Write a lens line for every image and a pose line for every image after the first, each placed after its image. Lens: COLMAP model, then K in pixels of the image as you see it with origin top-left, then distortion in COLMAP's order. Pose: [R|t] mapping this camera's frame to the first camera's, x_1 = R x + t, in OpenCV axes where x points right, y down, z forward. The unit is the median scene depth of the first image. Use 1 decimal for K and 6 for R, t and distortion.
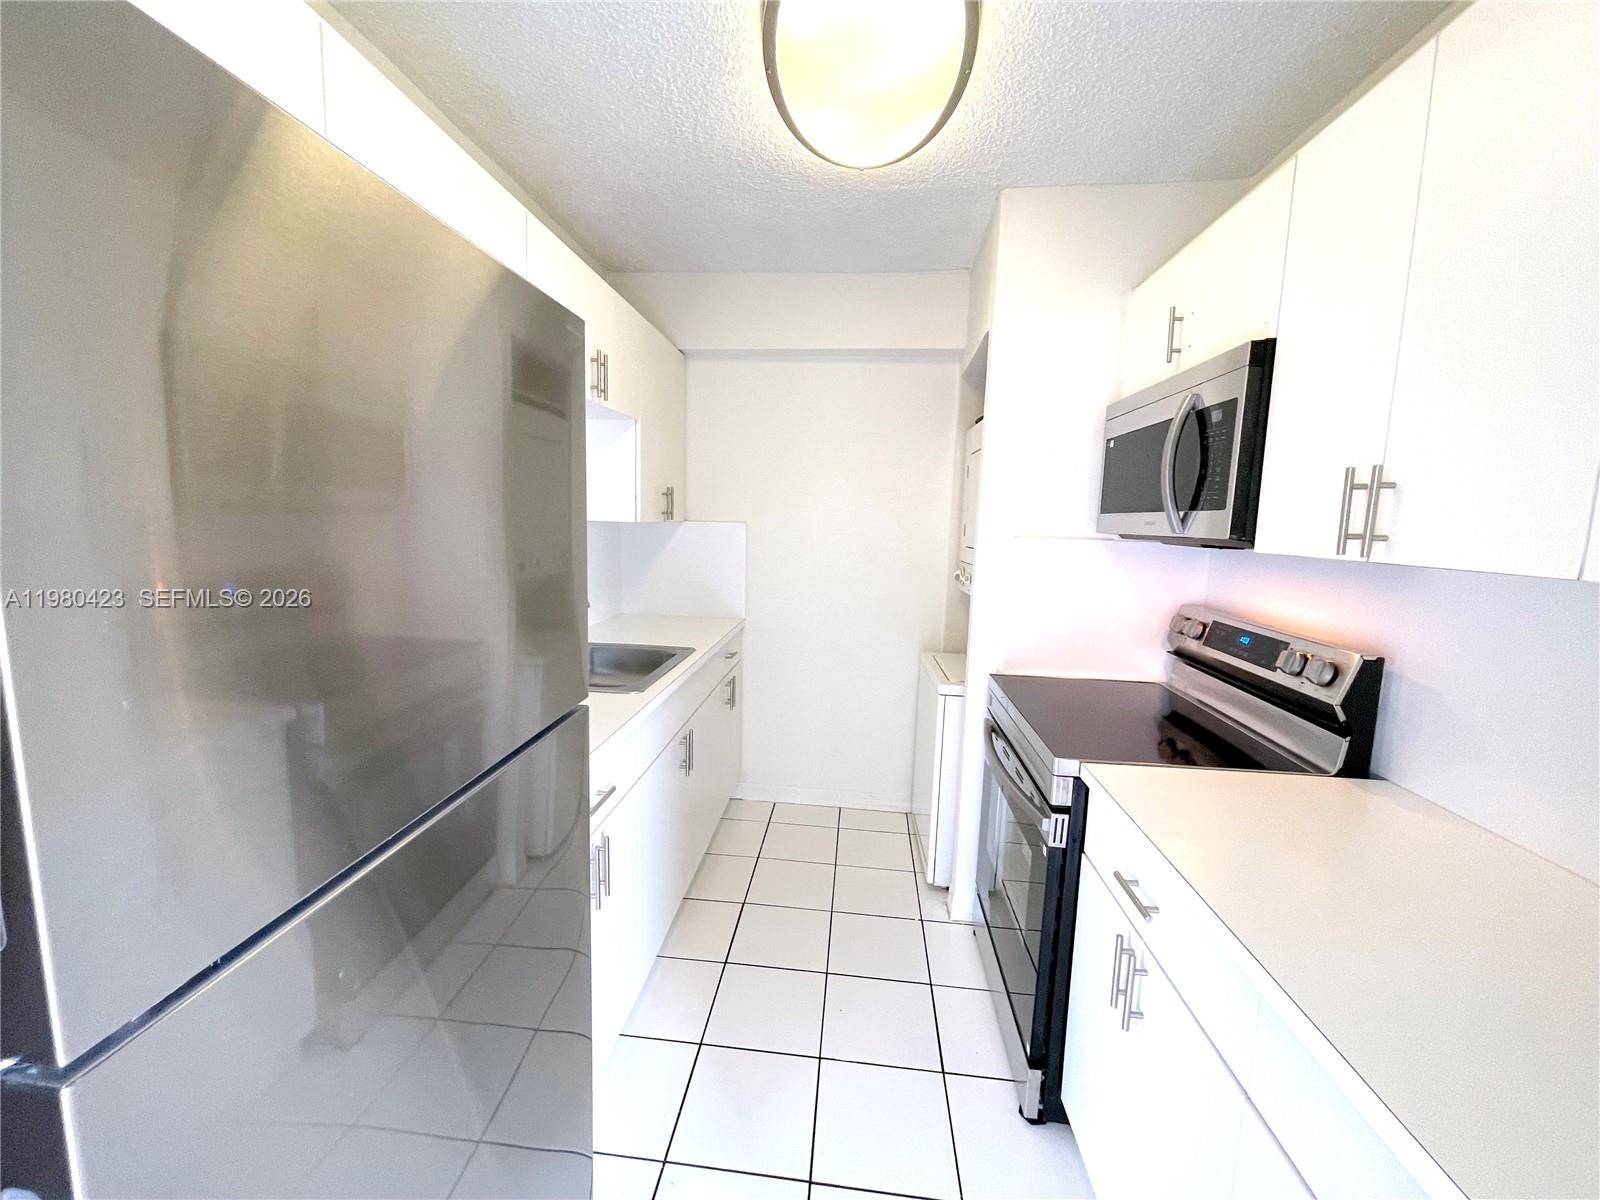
lens RADIAL K [[646.0, 0, 798.1], [0, 646.0, 599.6], [0, 0, 1]] dist [-0.002736, -0.000123]
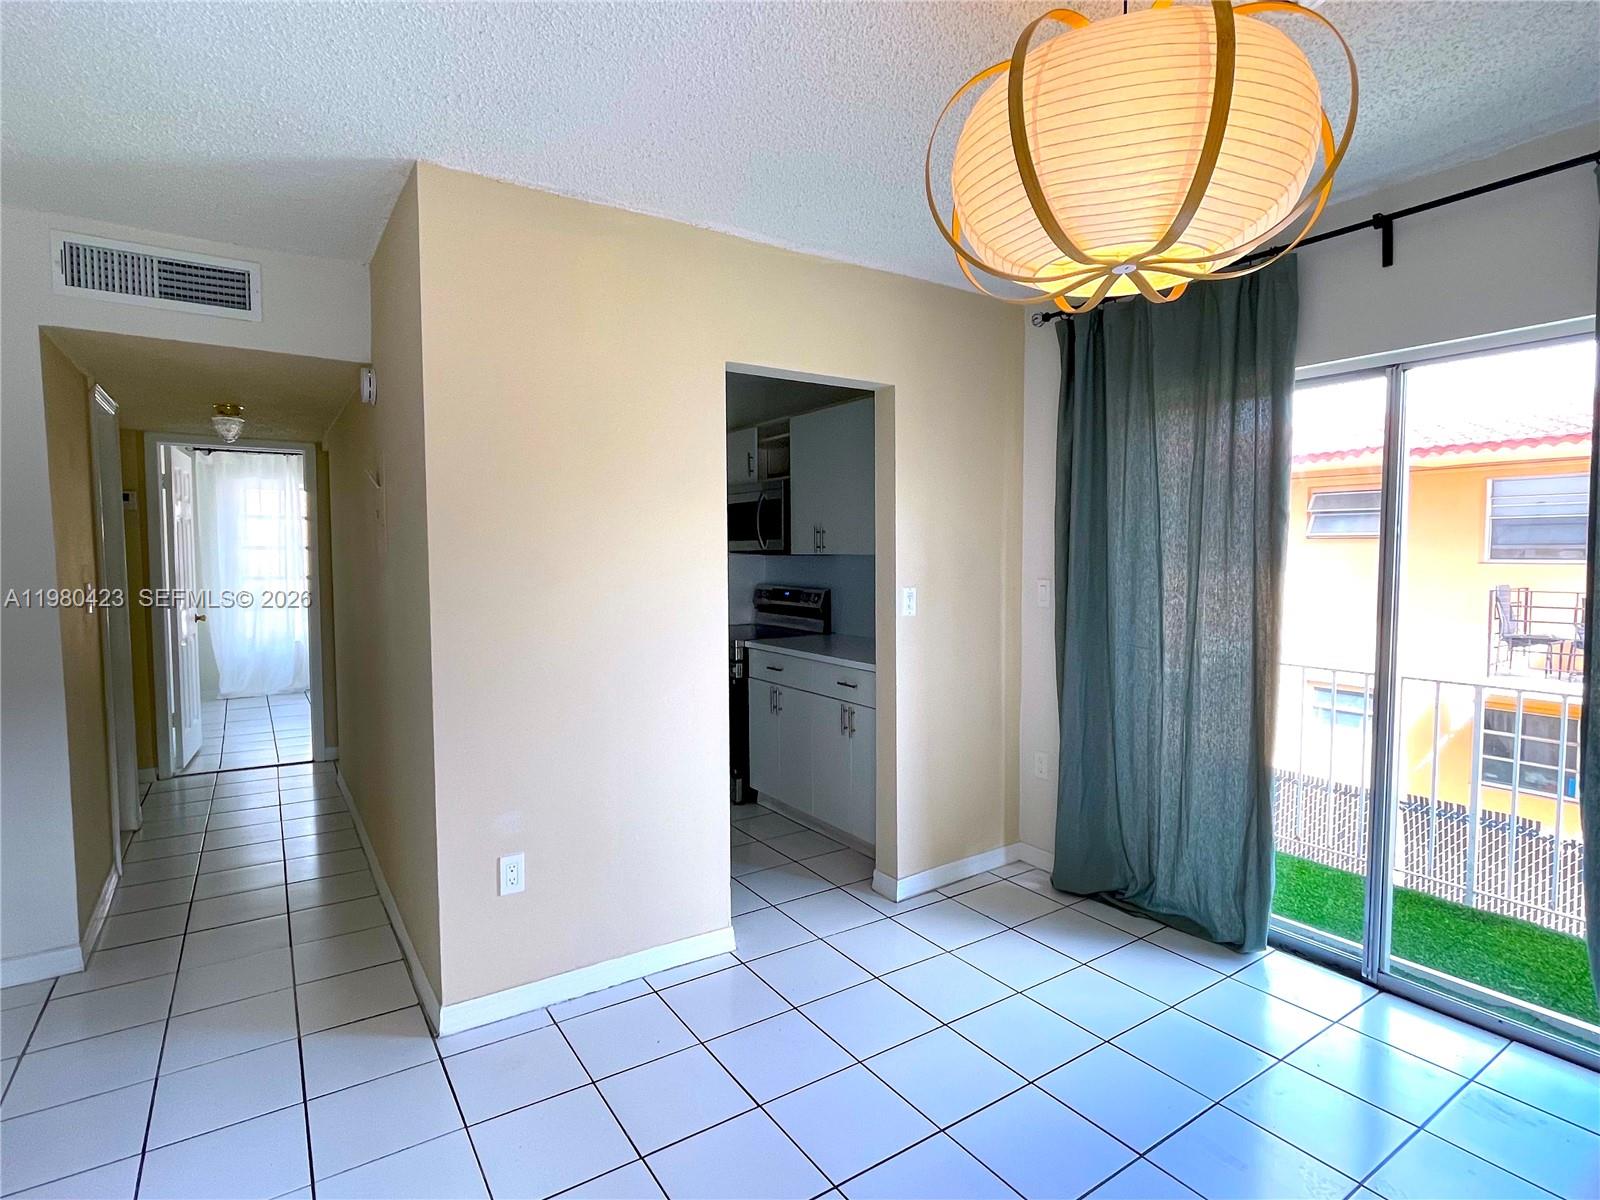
lens RADIAL K [[823.7, 0, 797.6], [0, 823.7, 592.3], [0, 0, 1]] dist [-0.000728, 0.001013]
pose [[0.772647, -0.067464, 0.631242, -1.333967], [0.107006, 0.993950, -0.024748, 0.158380], [-0.625753, 0.086669, 0.775191, -1.537160]]
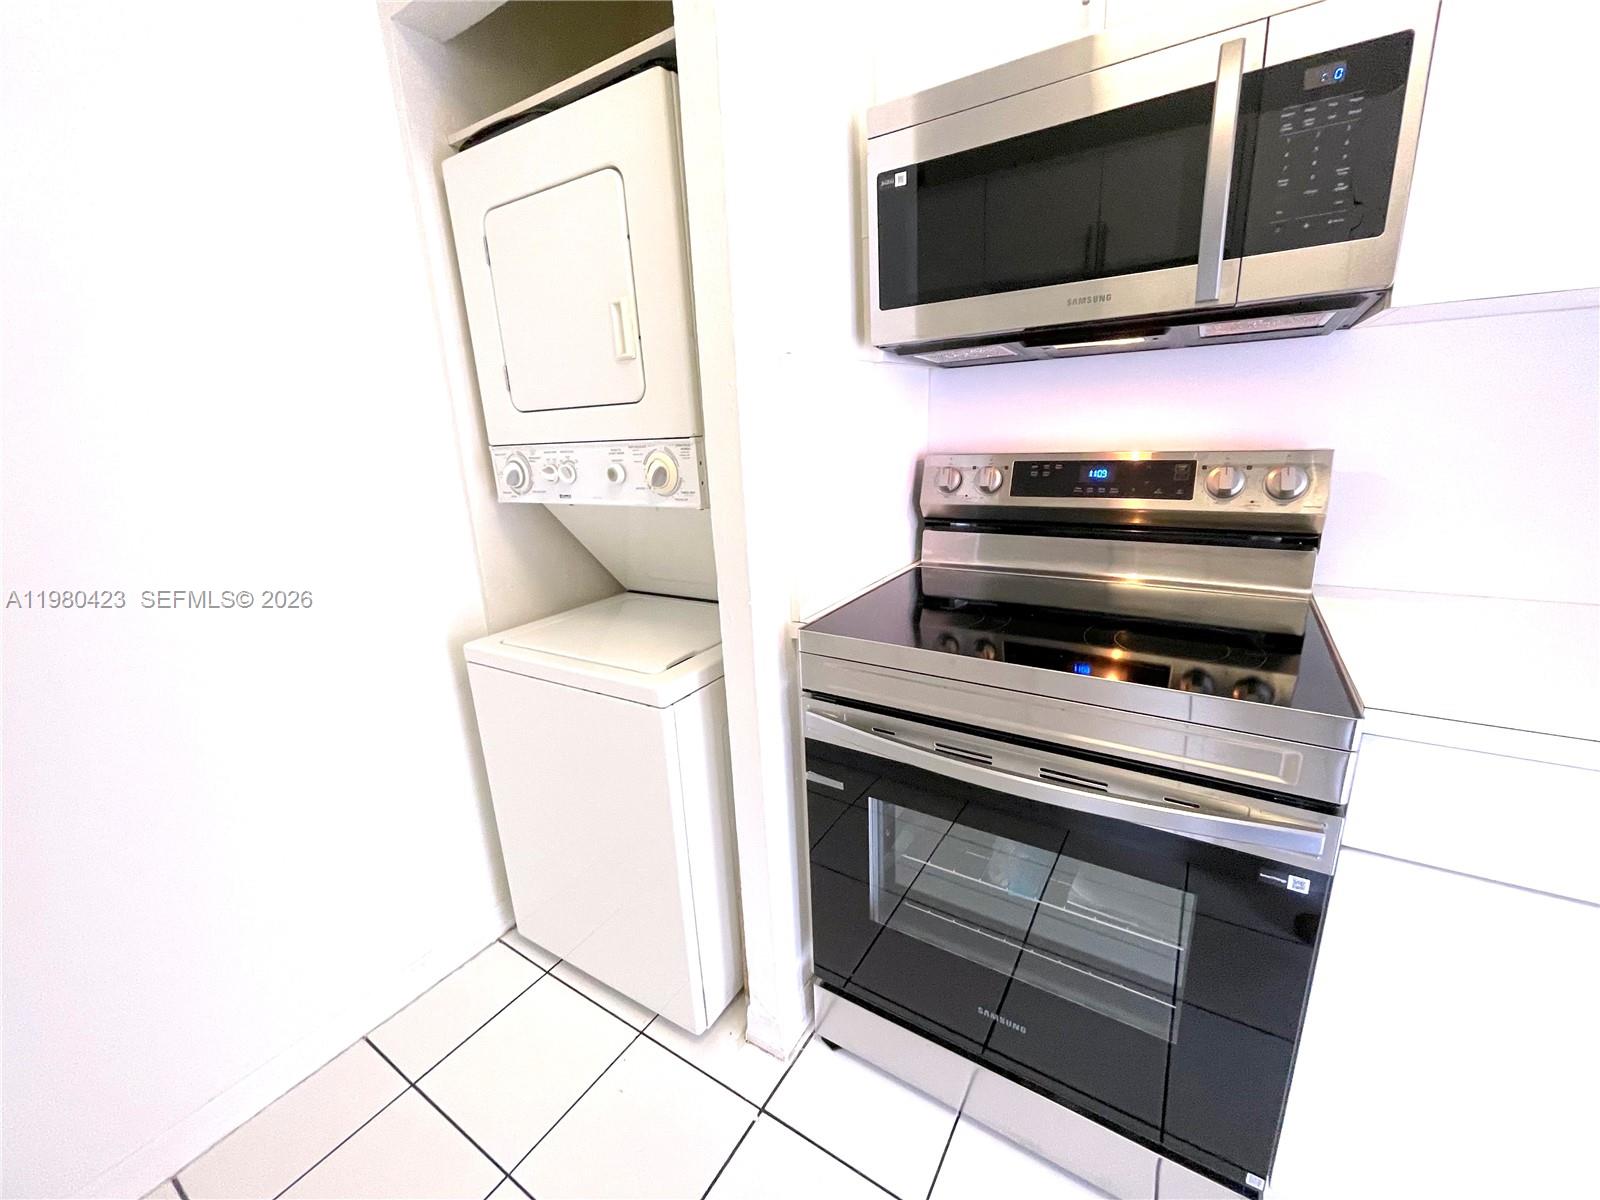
lens RADIAL K [[646.0, 0, 799.6], [0, 646.0, 599.1], [0, 0, 1]] dist [-0.002736, -0.000123]
pose [[0.445935, -0.287413, 0.847665, -0.209825], [0.171596, 0.956928, 0.234188, -0.043794], [-0.878463, 0.041023, 0.476047, 1.111438]]
